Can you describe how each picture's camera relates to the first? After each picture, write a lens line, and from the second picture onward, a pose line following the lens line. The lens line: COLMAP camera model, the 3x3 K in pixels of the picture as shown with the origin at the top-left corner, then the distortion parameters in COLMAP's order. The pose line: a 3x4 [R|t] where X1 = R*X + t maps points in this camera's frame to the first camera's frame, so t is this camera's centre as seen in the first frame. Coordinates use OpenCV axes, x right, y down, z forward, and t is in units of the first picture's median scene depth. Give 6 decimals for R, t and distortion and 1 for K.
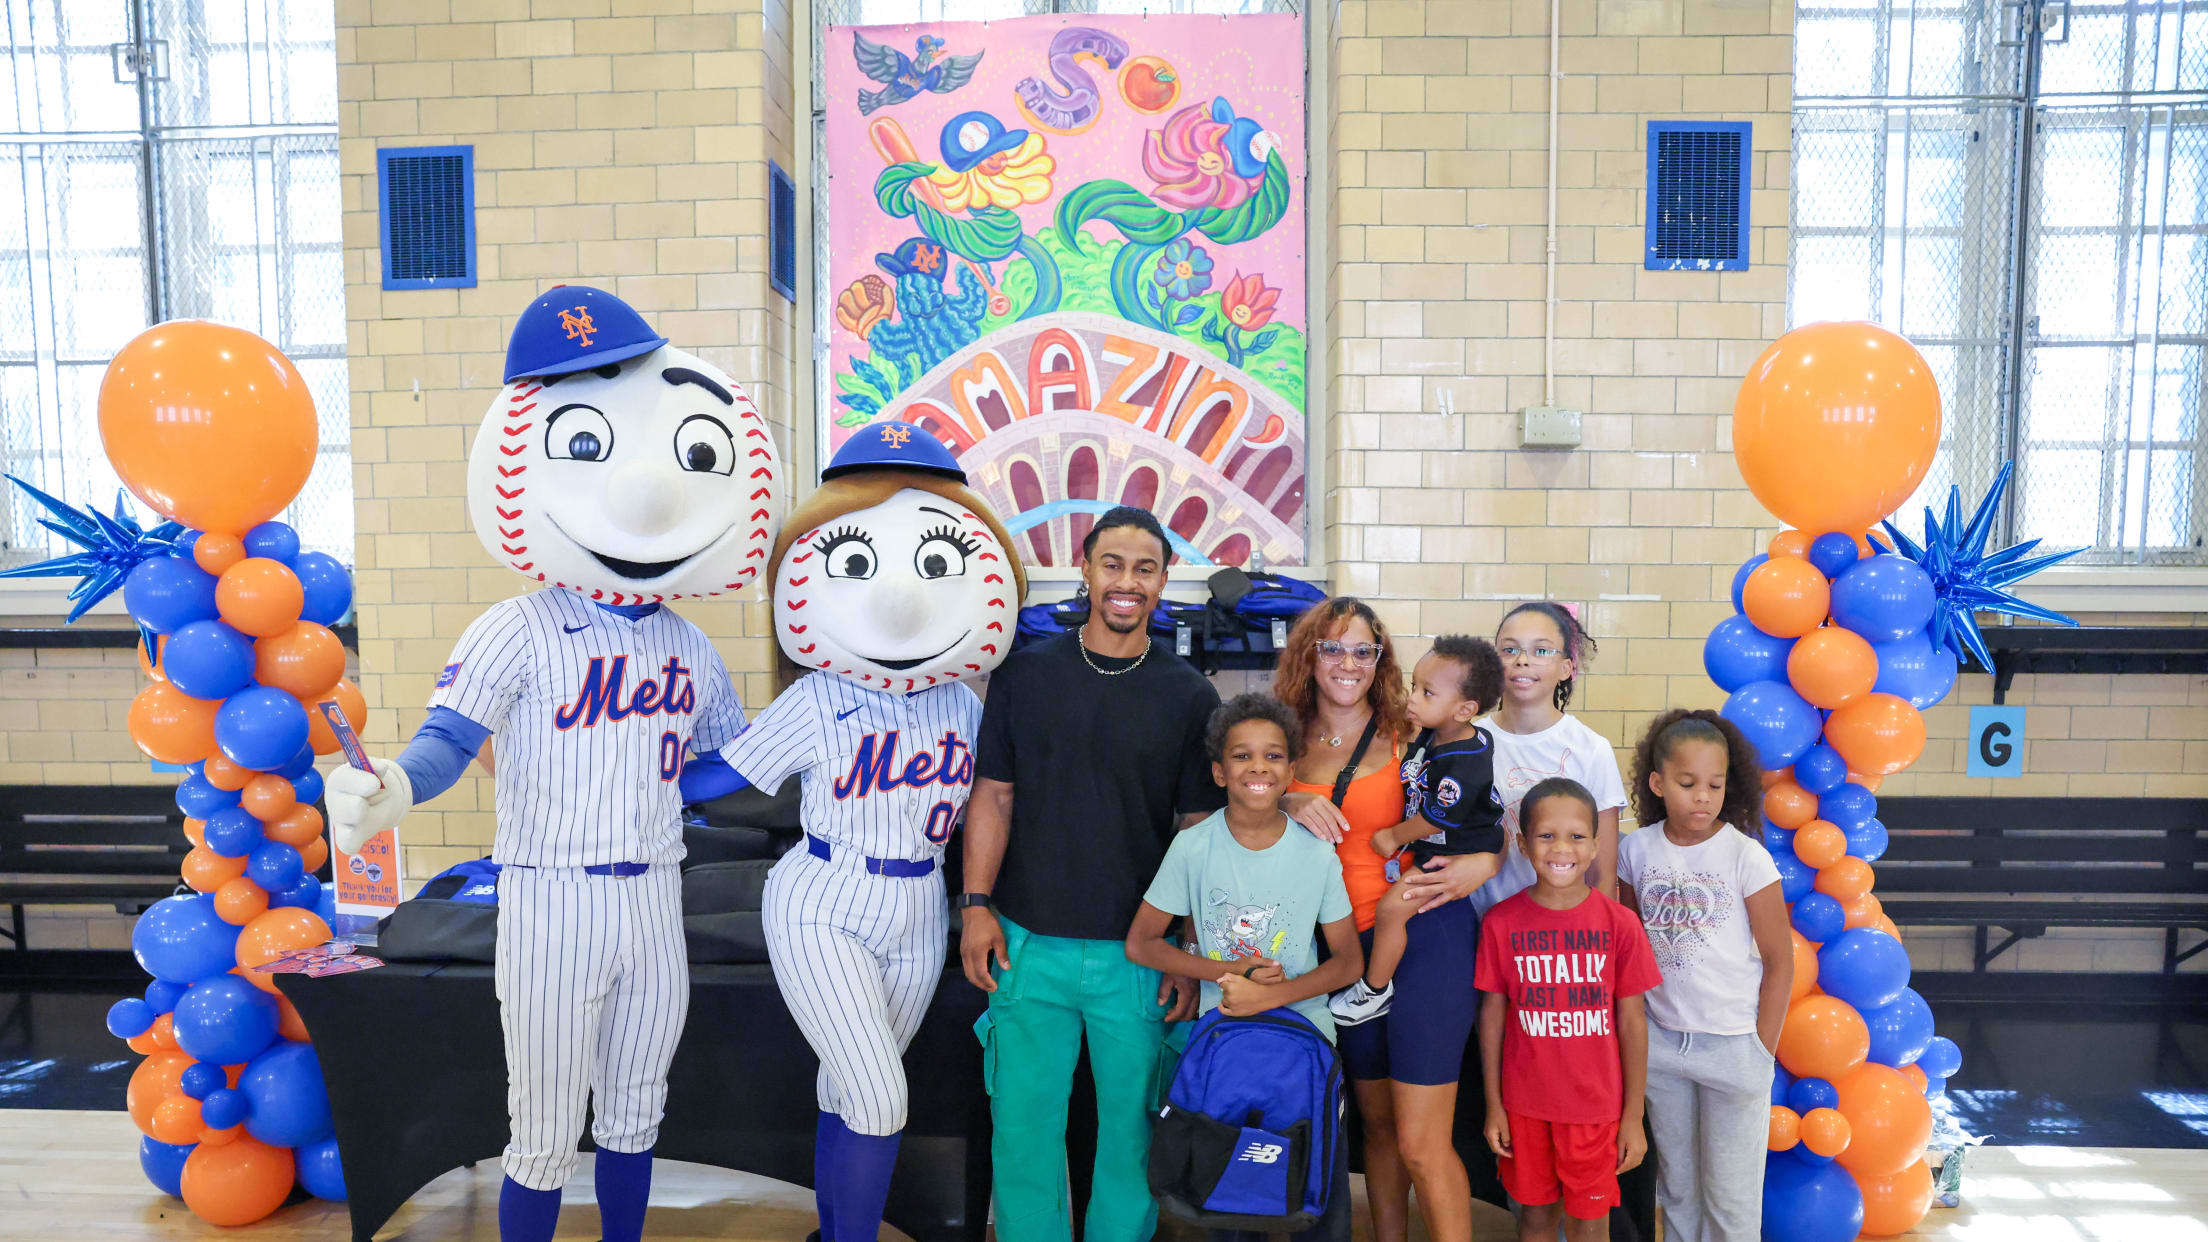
lens RADIAL K [[1479.3, 0, 1103.7], [0, 1479.3, 740.6], [0, 0, 1]] dist [-0.110663, 0.098880]
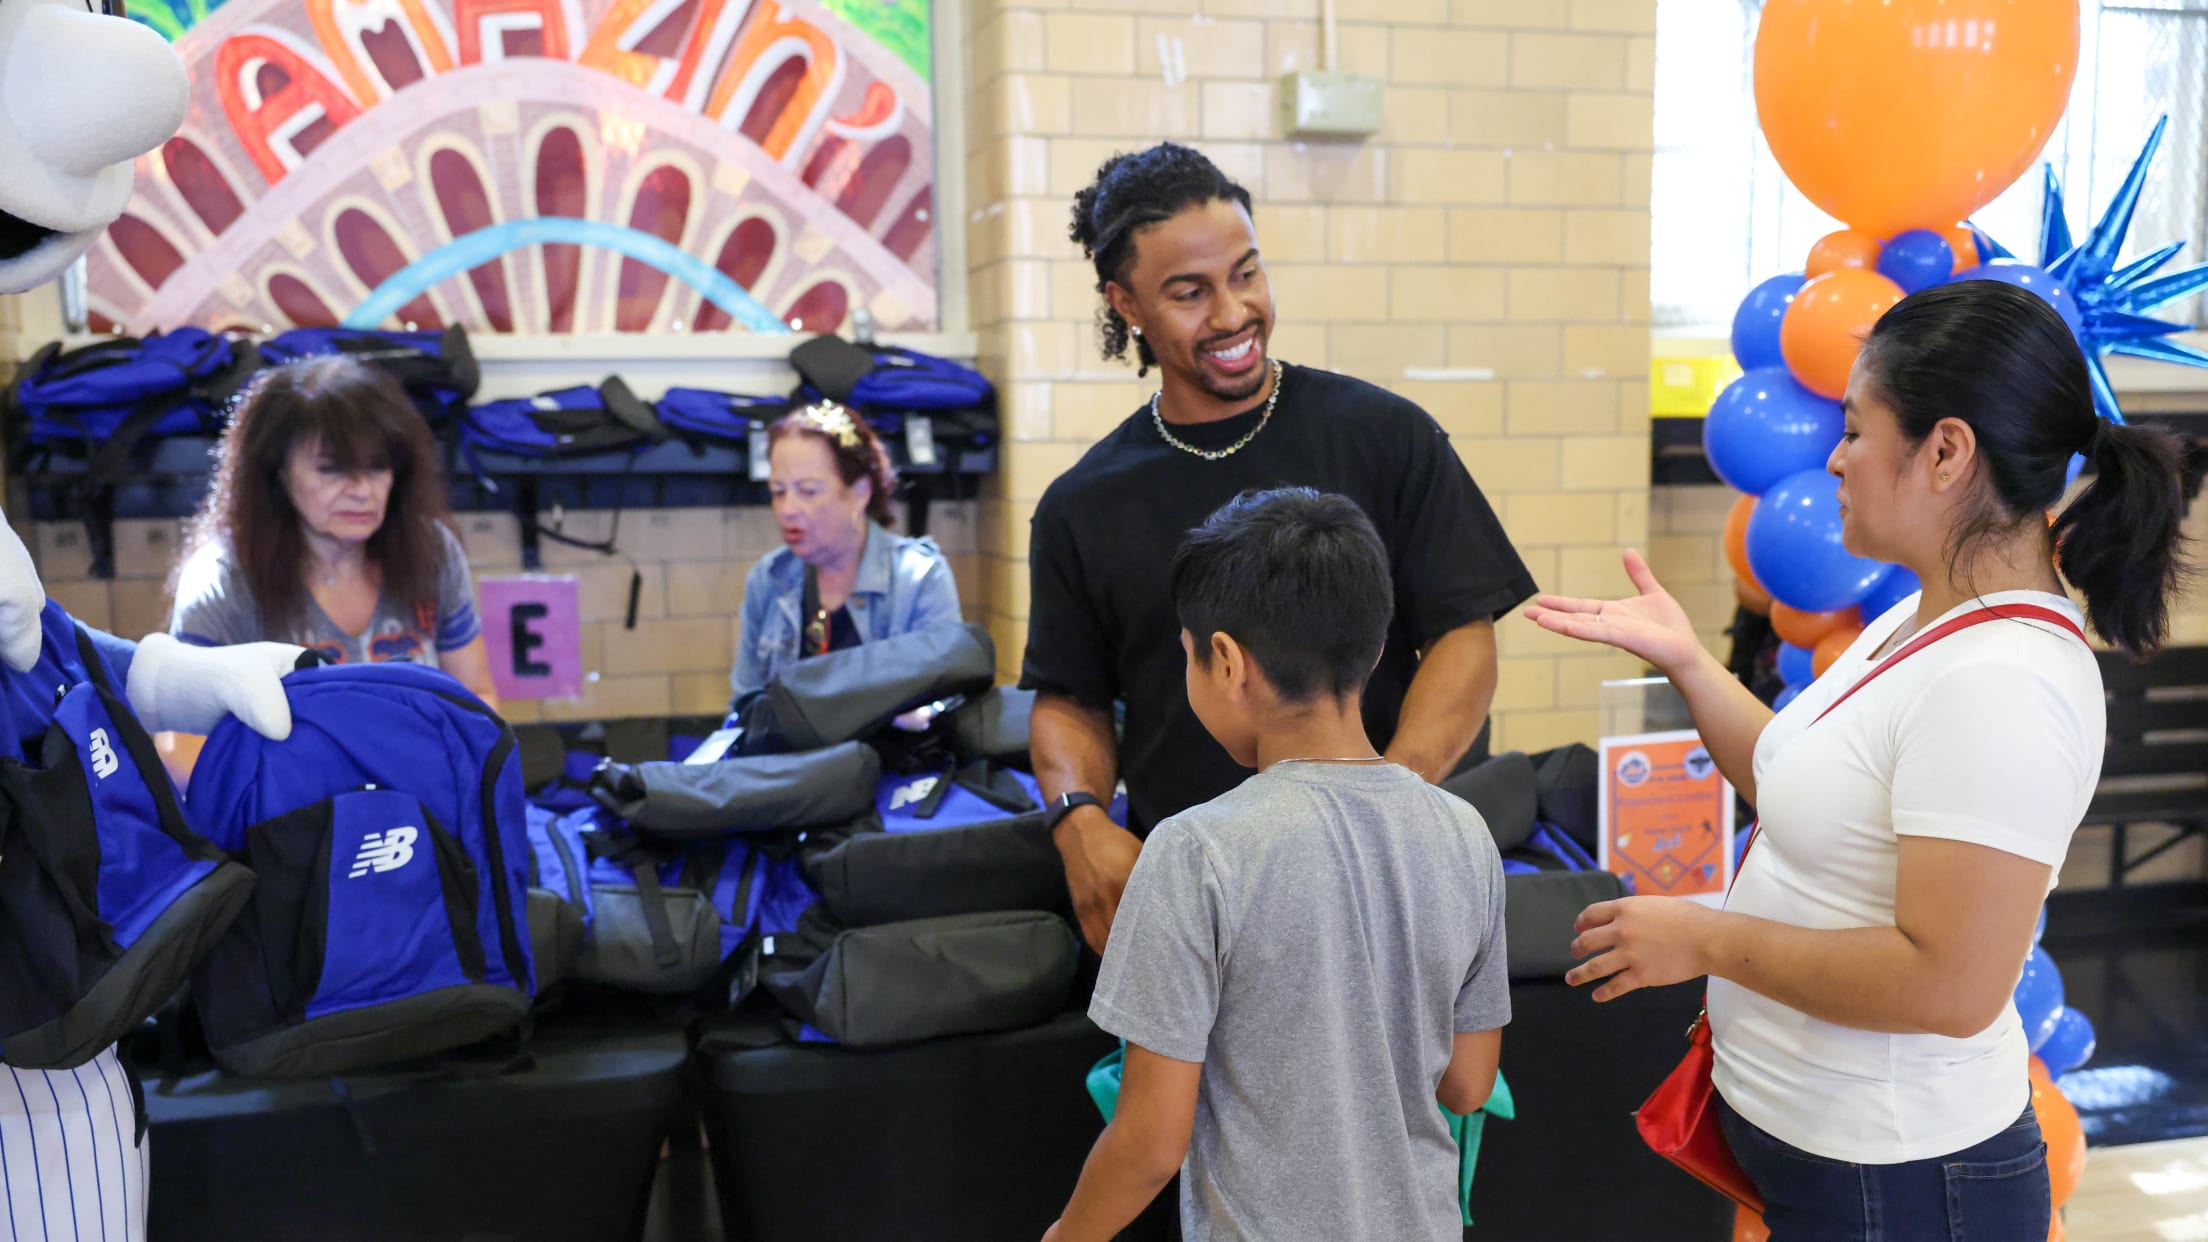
lens RADIAL K [[2101.5, 0, 1092.4], [0, 2101.5, 737.1], [0, 0, 1]] dist [-0.028498, 0.114850]
pose [[0.950655, -0.056489, 0.305065, -0.081140], [0.043683, 0.997860, 0.048648, 0.010751], [-0.307161, -0.032921, 0.951088, 0.139940]]
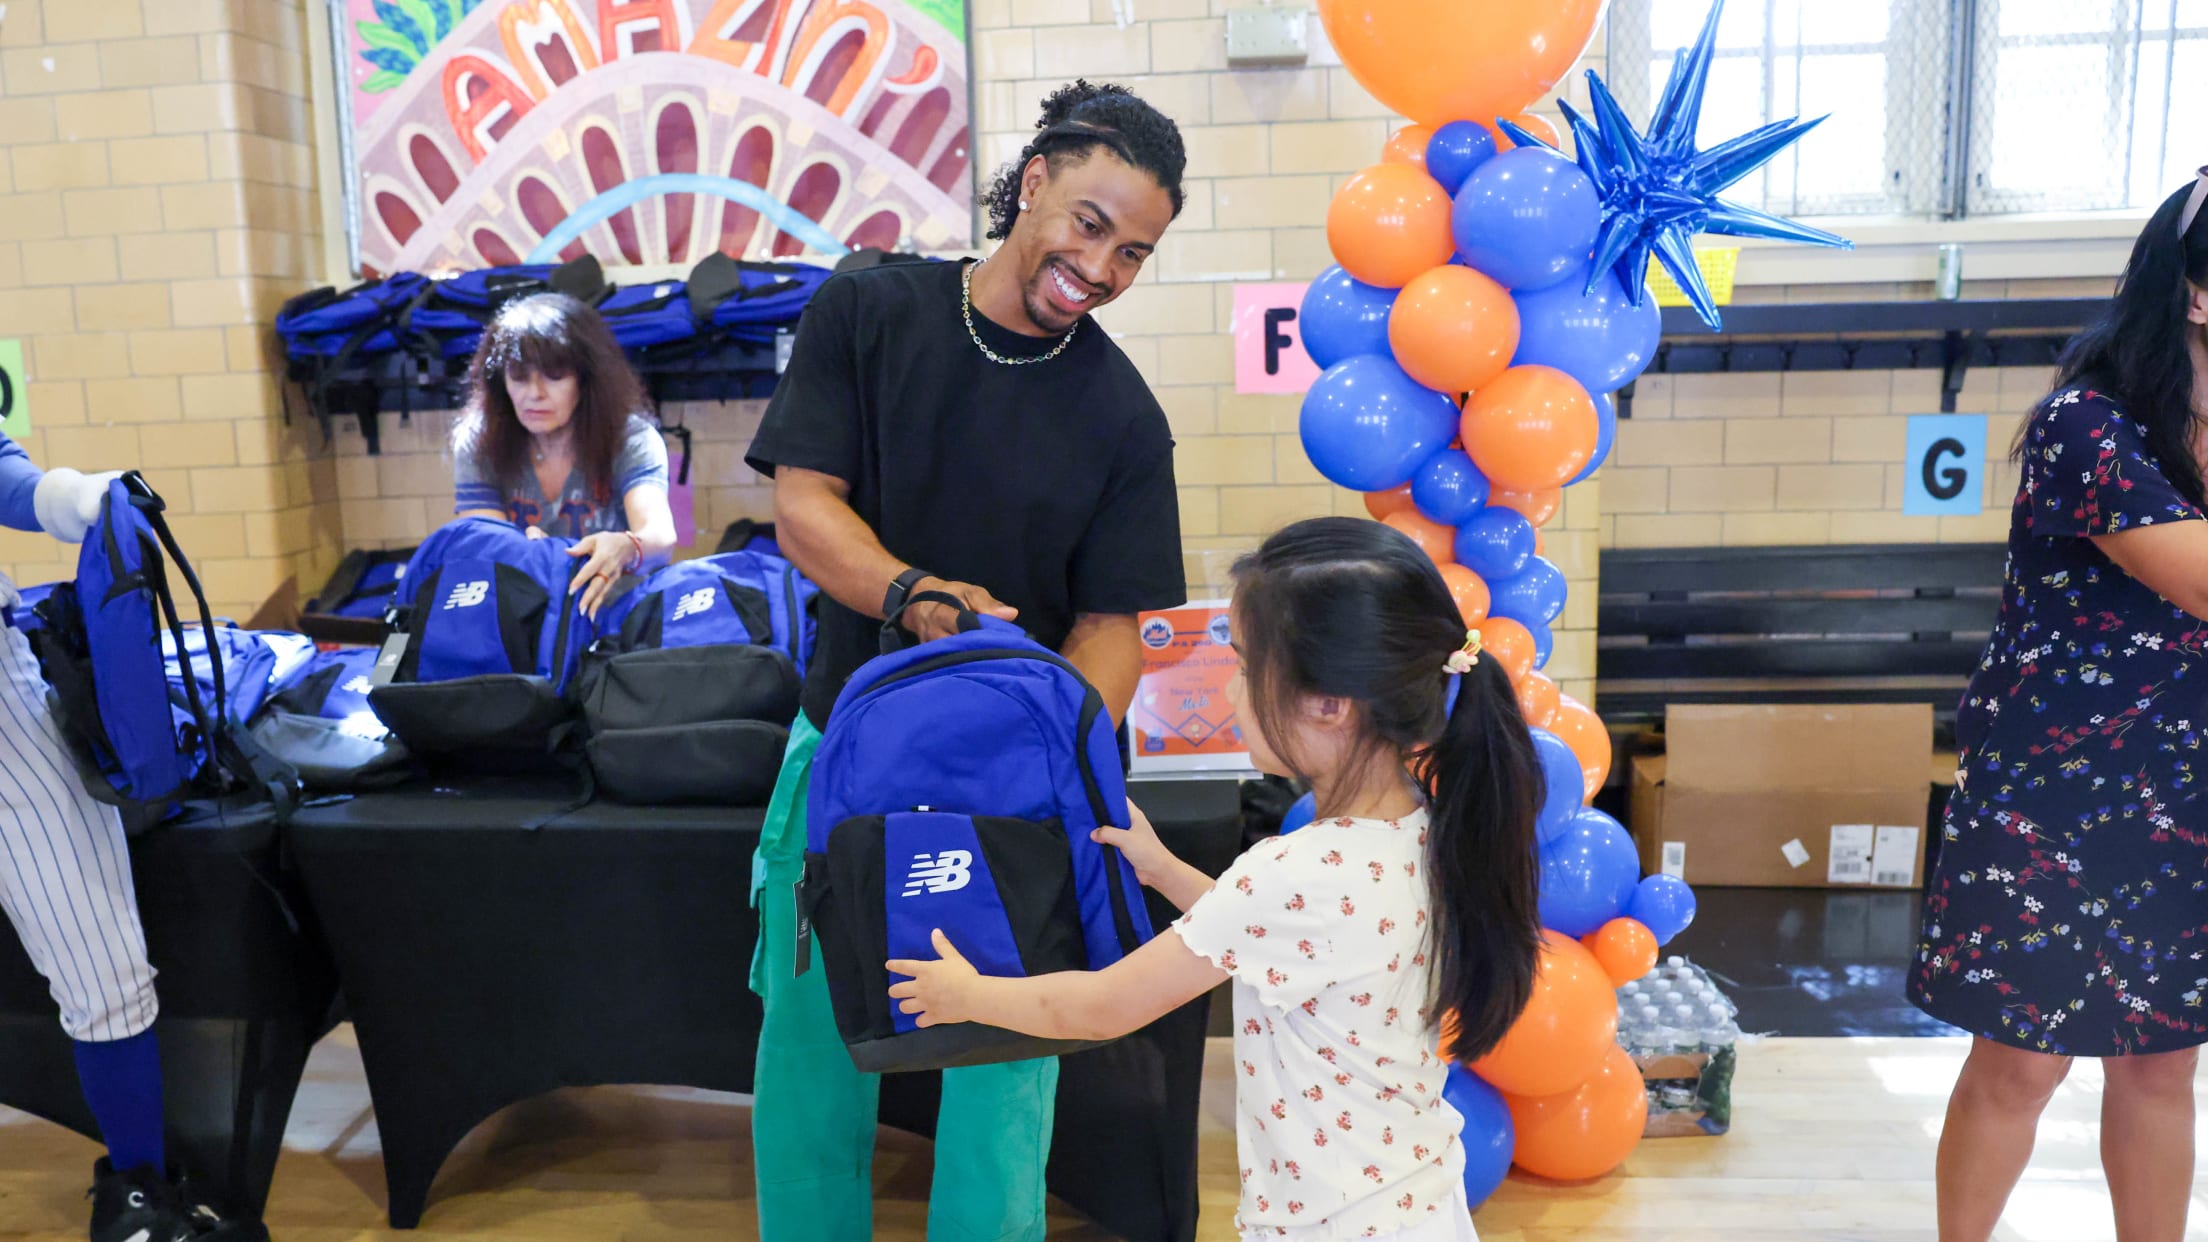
lens RADIAL K [[1736.8, 0, 1023.7], [0, 1736.8, 650.0], [0, 0, 1]] dist [-0.115814, 0.102756]
pose [[0.997531, -0.020694, -0.067112, 0.218588], [0.025556, 0.997048, 0.072410, 0.019874], [0.065416, -0.073946, 0.995114, 0.127013]]
